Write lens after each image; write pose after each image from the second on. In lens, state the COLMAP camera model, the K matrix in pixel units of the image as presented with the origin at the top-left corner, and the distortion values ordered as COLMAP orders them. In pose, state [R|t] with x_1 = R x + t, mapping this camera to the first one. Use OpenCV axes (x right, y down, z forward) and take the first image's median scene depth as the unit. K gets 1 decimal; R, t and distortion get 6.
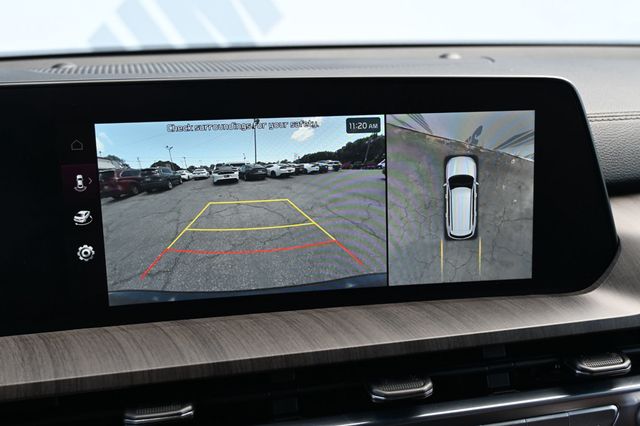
lens RADIAL K [[701.1, 0, 320.4], [0, 701.1, 211.1], [0, 0, 1]] dist [-0.020587, 0.000000]
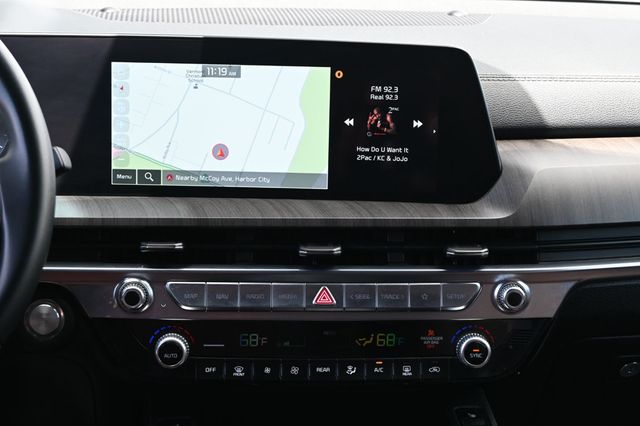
lens RADIAL K [[1293.8, 0, 319.9], [0, 1293.8, 212.1], [0, 0, 1]] dist [0.050426, 0.000000]
pose [[0.987263, 0.067923, -0.143870, 0.520936], [-0.070933, 0.997355, -0.015890, 0.221652], [0.142410, 0.025893, 0.989469, -1.792160]]
